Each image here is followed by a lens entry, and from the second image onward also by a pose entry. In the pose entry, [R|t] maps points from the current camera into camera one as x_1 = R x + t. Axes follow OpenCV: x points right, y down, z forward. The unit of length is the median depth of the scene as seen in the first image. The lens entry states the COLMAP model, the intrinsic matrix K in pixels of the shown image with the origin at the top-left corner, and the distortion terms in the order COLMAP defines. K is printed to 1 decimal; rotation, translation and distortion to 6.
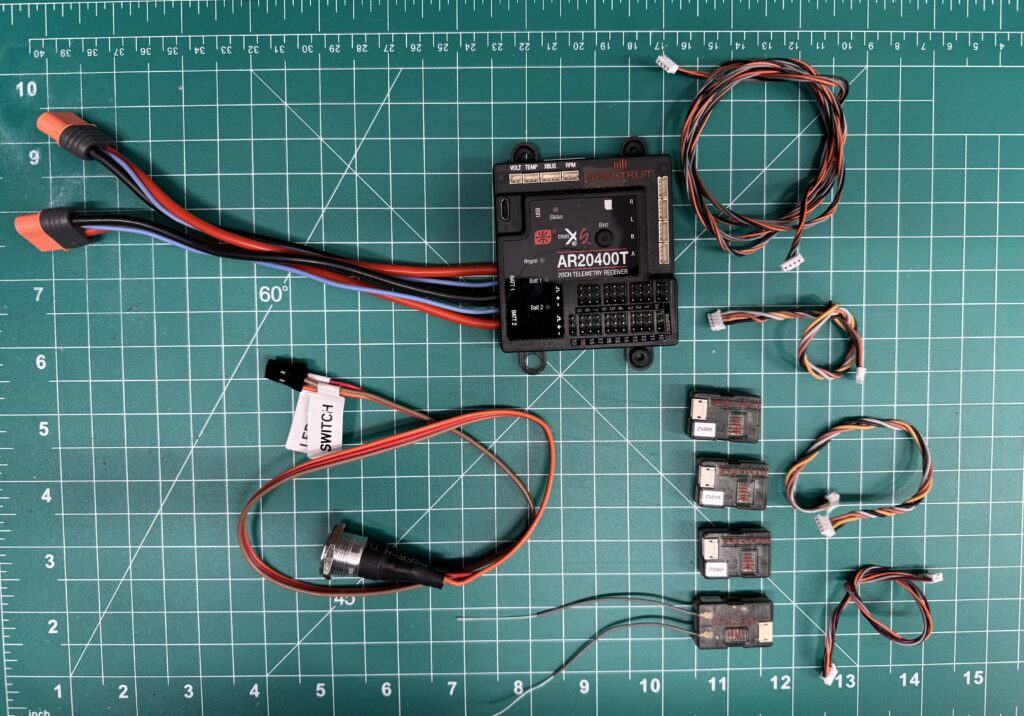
lens RADIAL K [[701.4, 0, 520.6], [0, 701.4, 363.4], [0, 0, 1]] dist [0.019790, -0.023306]
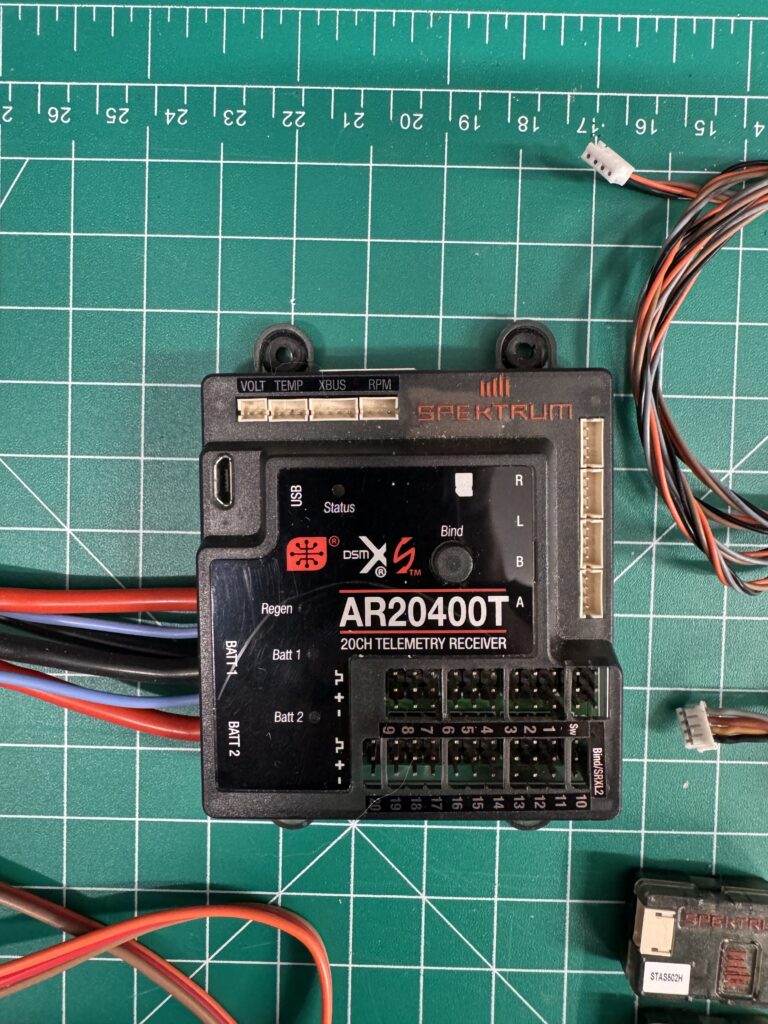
lens RADIAL K [[721.7, 0, 375.6], [0, 721.7, 503.6], [0, 0, 1]] dist [-0.007150, -0.001504]
pose [[0.999459, 0.032173, -0.006770, 0.070505], [-0.032293, 0.999308, -0.018475, -0.191595], [0.006171, 0.018684, 0.999806, 0.534243]]
